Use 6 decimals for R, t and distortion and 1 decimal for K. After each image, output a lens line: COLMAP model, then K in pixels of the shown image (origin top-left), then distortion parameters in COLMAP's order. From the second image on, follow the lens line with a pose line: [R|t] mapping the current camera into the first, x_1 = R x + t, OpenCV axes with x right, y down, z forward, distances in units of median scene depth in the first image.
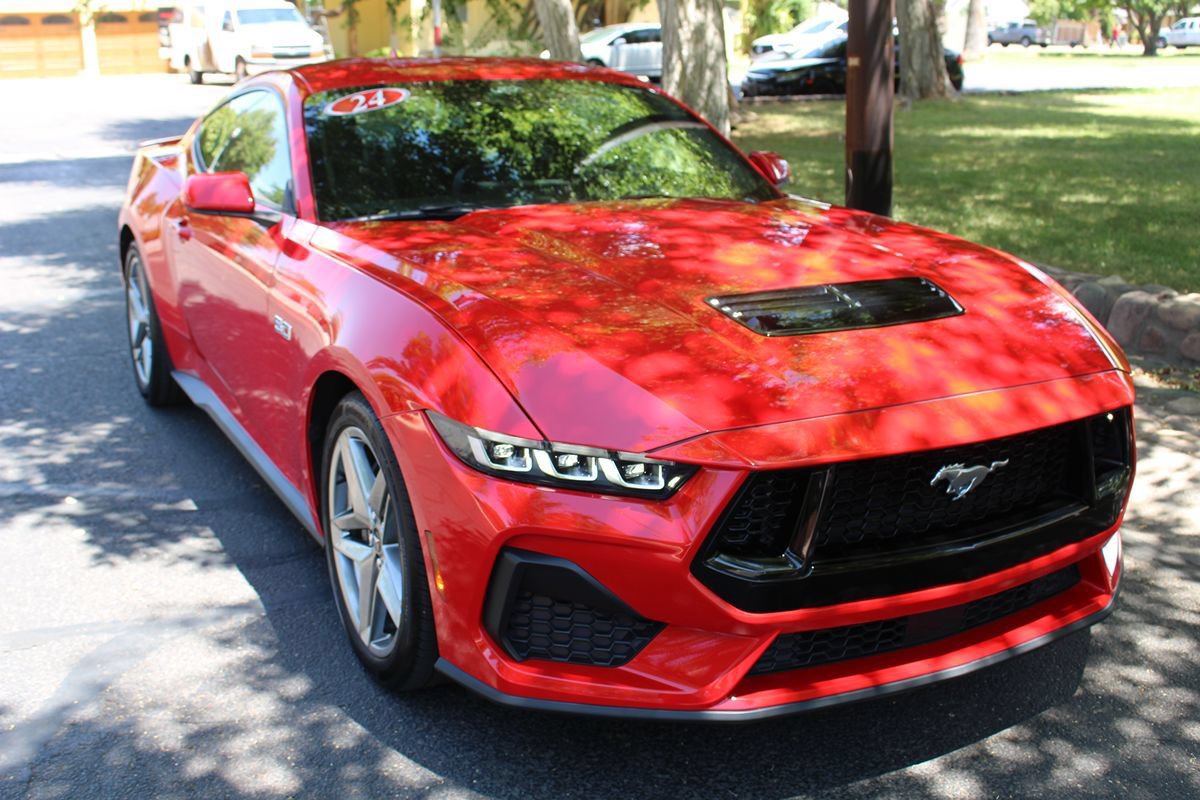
lens RADIAL K [[1283.5, 0, 624.2], [0, 1283.5, 401.3], [0, 0, 1]] dist [-0.083252, 0.000335]
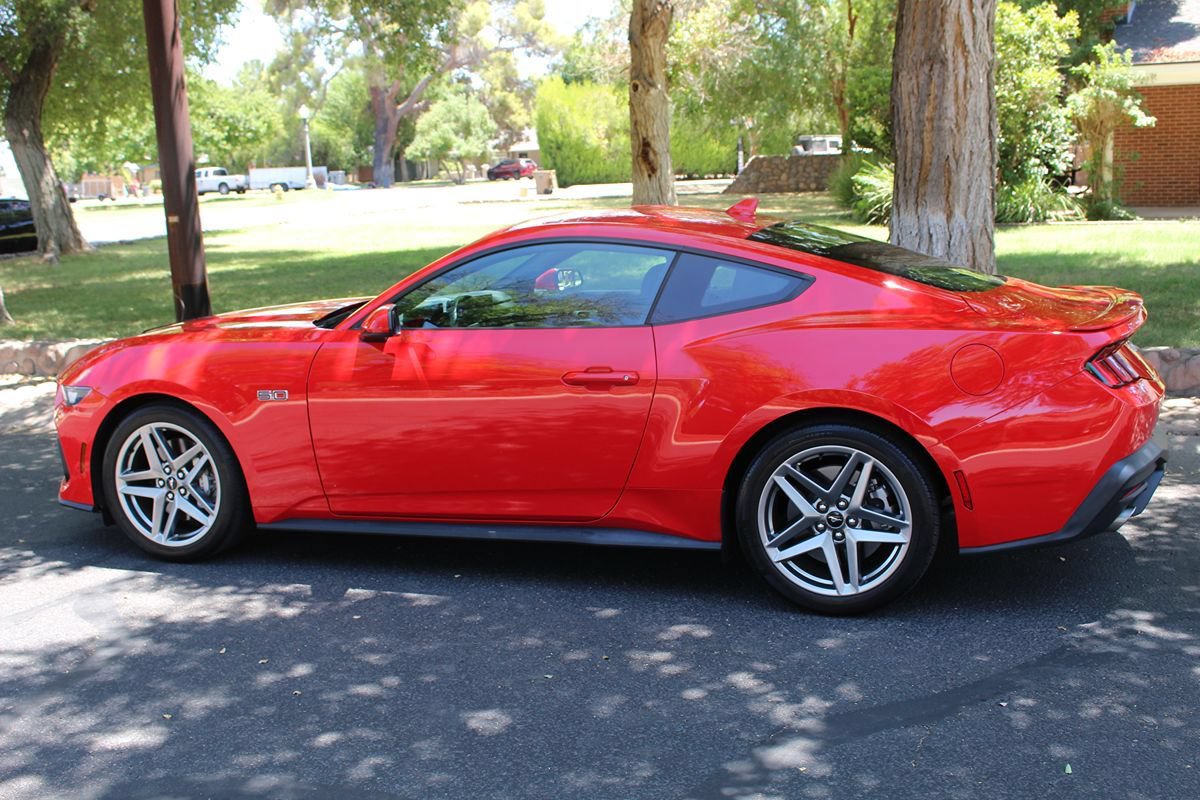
lens RADIAL K [[1278.4, 0, 600.0], [0, 1278.4, 400.0], [0, 0, 1]] dist [-0.158989, 0.210074]
pose [[0.751272, -0.142544, 0.644415, -0.706379], [0.214994, 0.975997, -0.034755, 0.114792], [-0.623993, 0.164656, 0.763885, -0.476871]]
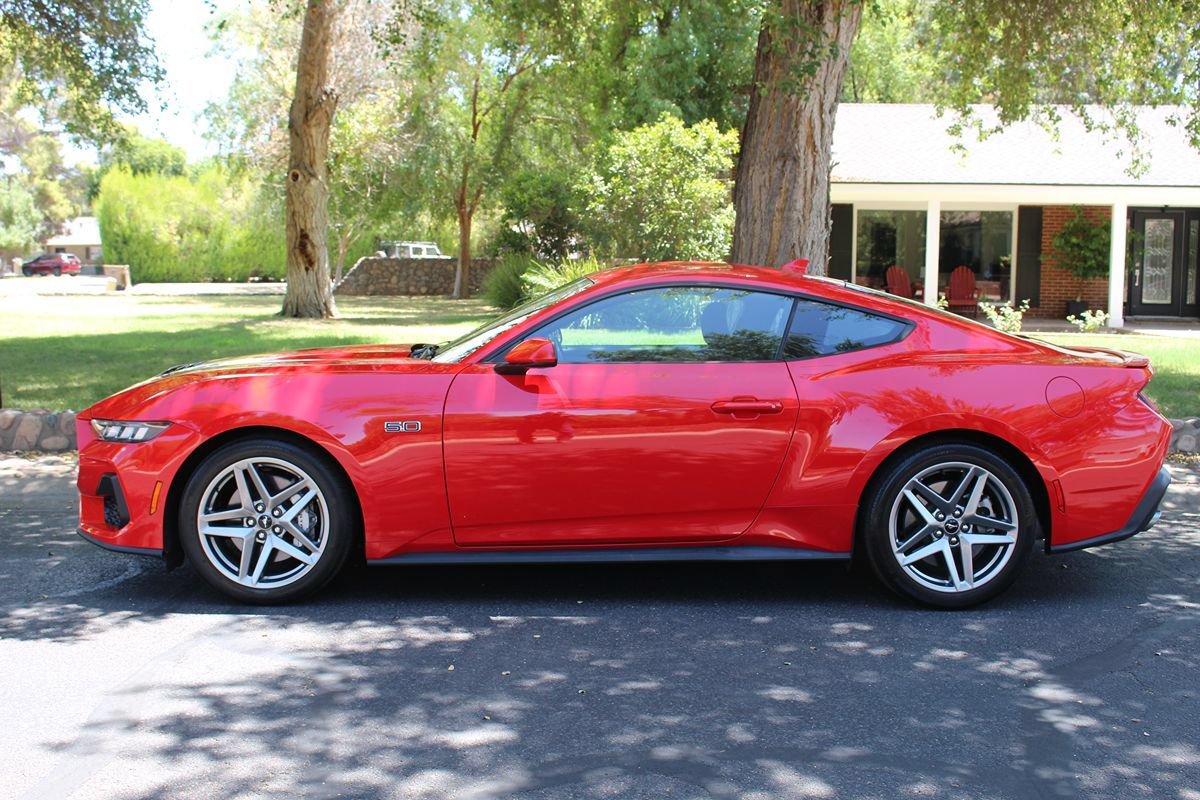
lens RADIAL K [[1338.4, 0, 580.7], [0, 1338.4, 403.5], [0, 0, 1]] dist [-0.133627, 0.170017]
pose [[0.492709, -0.076930, 0.866787, -1.207867], [0.229406, 0.972331, -0.044104, 0.072423], [-0.839411, 0.220576, 0.496725, -0.120982]]
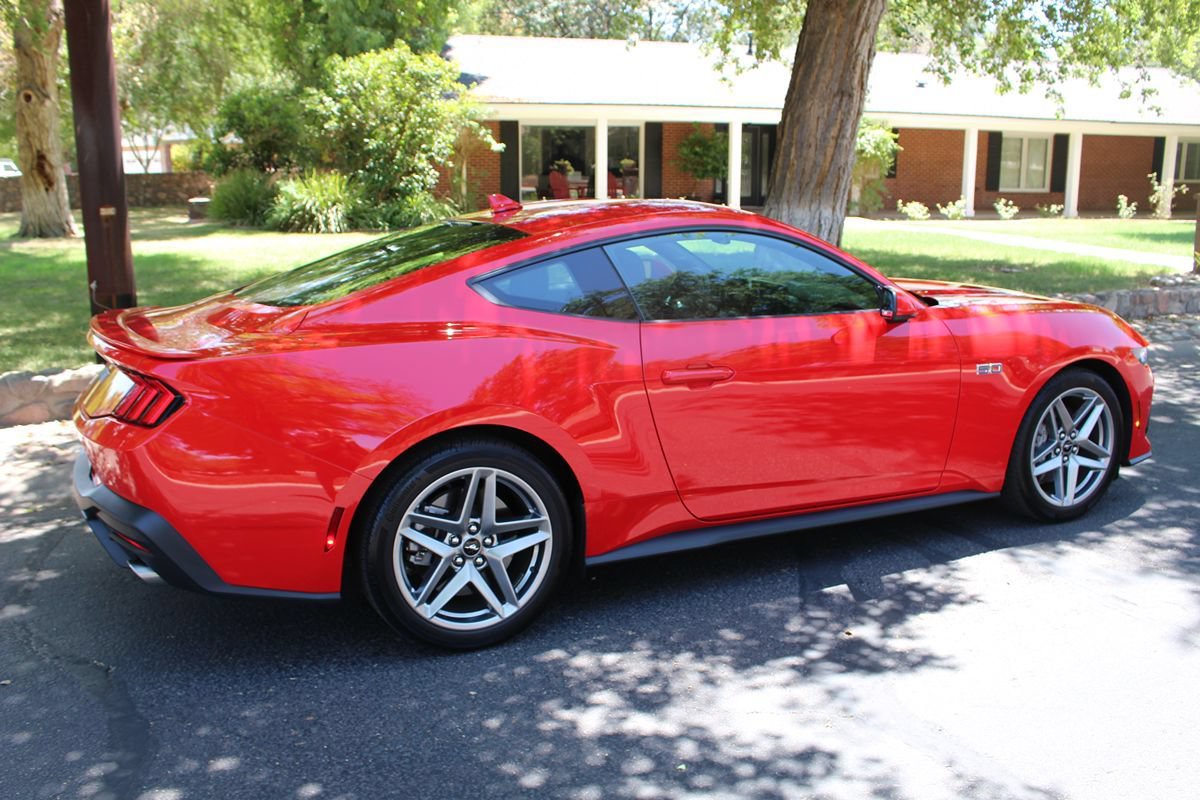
lens RADIAL K [[1082.9, 0, 580.0], [0, 1082.9, 414.8], [0, 0, 1]] dist [-0.156722, 0.135603]
pose [[0.069363, -0.215610, 0.974013, -1.323766], [0.279351, 0.941501, 0.188519, -0.324622], [-0.957680, 0.259015, 0.125536, 1.118708]]
